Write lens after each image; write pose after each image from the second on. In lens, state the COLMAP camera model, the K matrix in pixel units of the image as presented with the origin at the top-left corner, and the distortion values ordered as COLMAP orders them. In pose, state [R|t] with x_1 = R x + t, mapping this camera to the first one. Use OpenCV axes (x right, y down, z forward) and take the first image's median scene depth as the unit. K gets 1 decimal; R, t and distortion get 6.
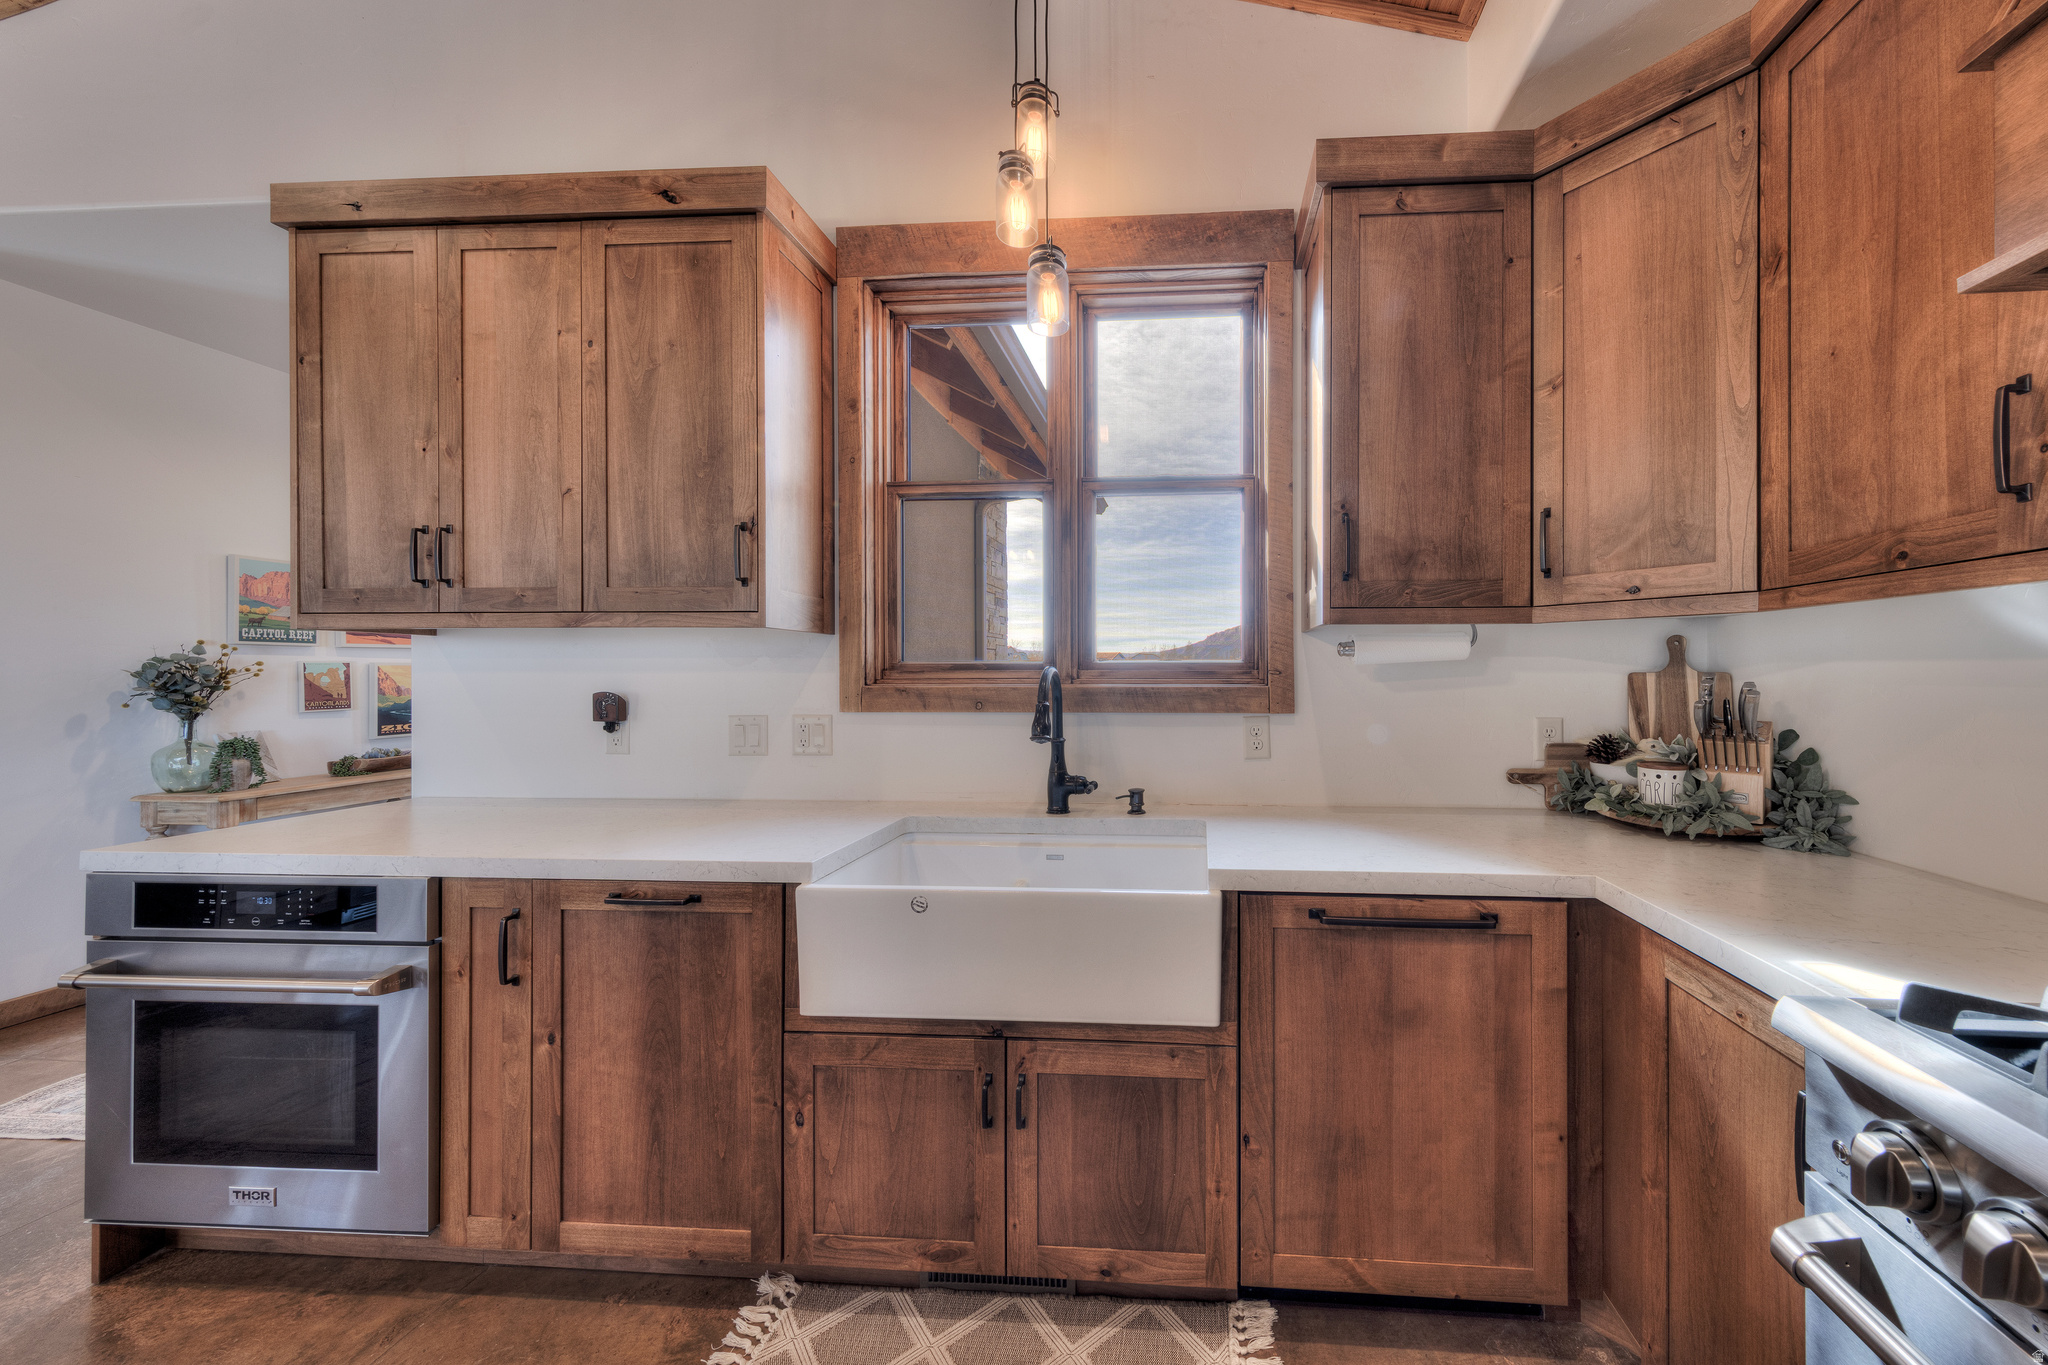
lens RADIAL K [[700.8, 0, 1154.5], [0, 700.8, 674.3], [0, 0, 1]] dist [0.004496, -0.000009]
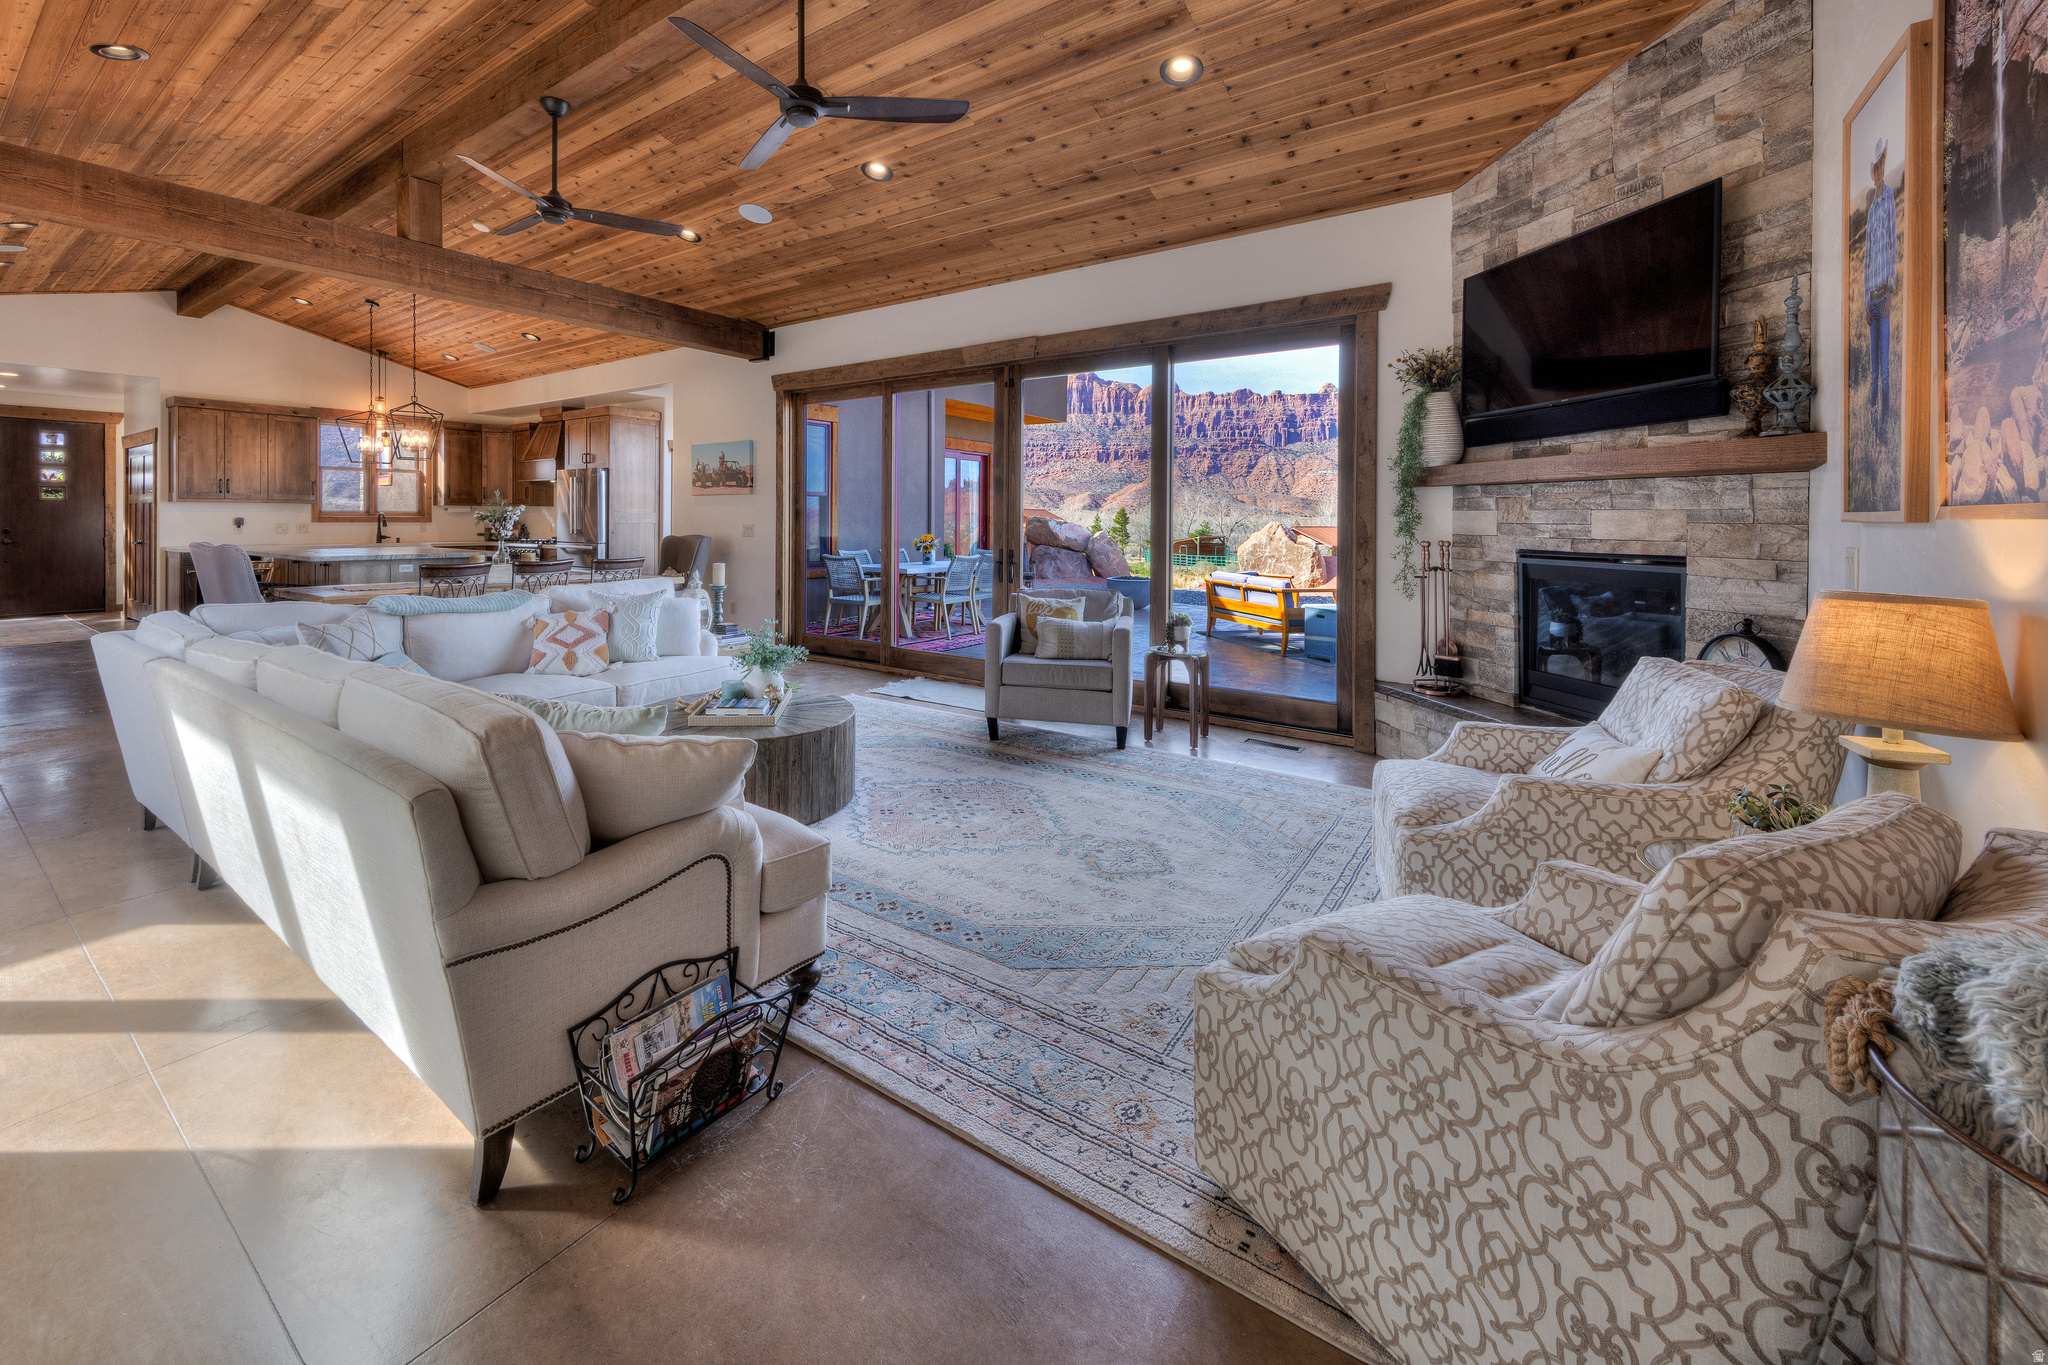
lens RADIAL K [[862.8, 0, 963.0], [0, 862.8, 523.0], [0, 0, 1]] dist [0.010700, -0.000585]
pose [[0.557912, -0.000294, 0.829900, -3.187207], [-0.007987, 0.999952, 0.005724, -0.003231], [-0.829862, -0.009822, 0.557883, -6.316205]]
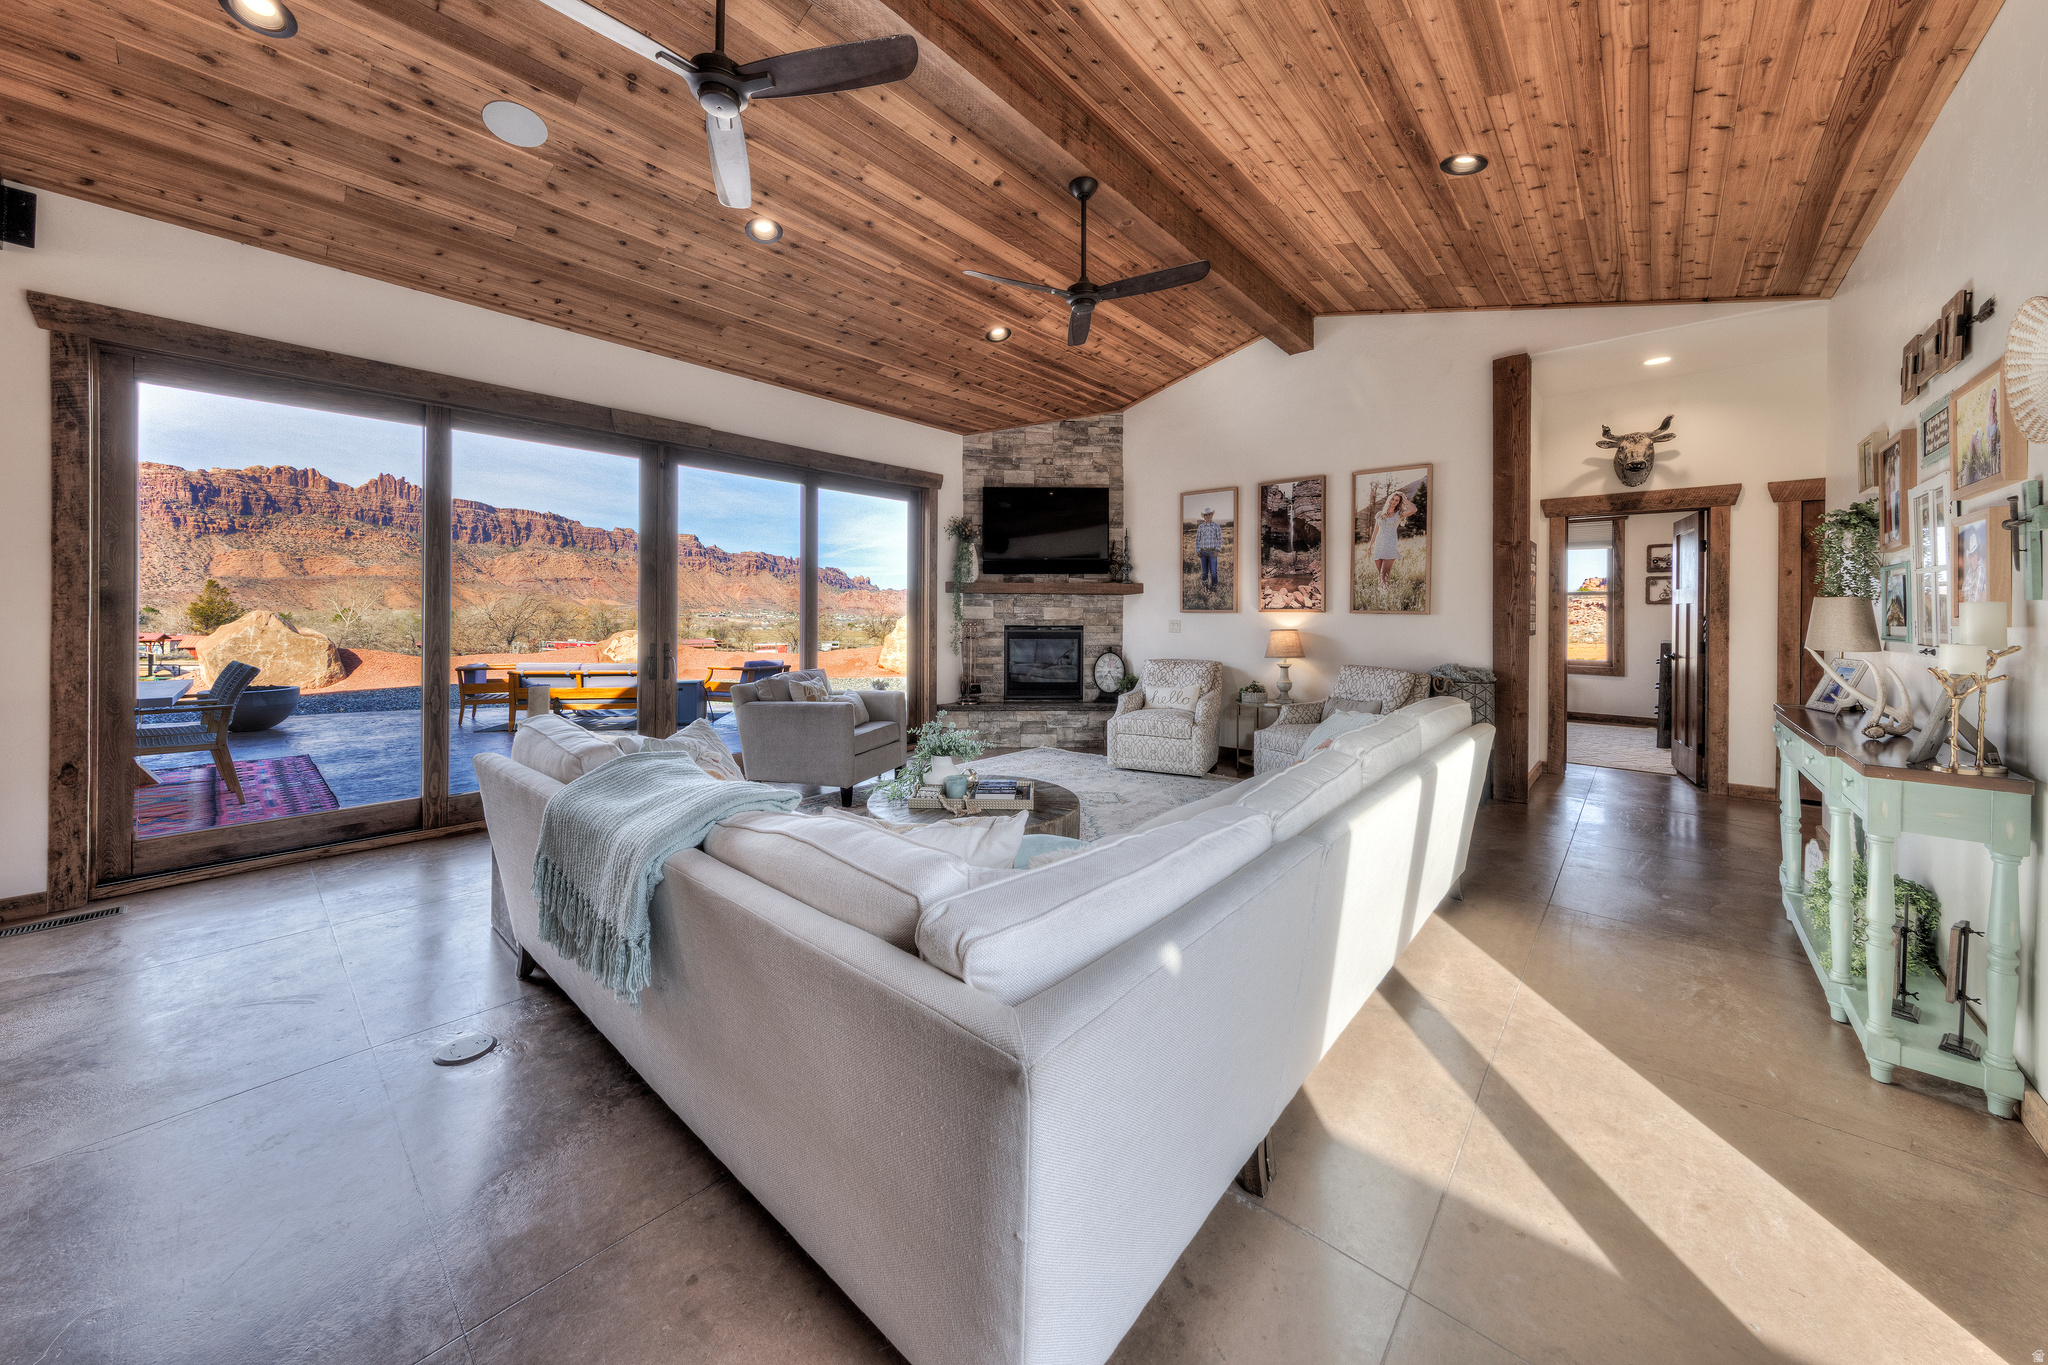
lens RADIAL K [[737.5, 0, 978.0], [0, 737.5, 612.7], [0, 0, 1]] dist [0.004922, -0.001030]
pose [[-0.792767, -0.005650, 0.609499, -2.762116], [-0.007055, 0.999975, 0.000093, -0.001505], [-0.609484, -0.004226, -0.792787, -2.506386]]
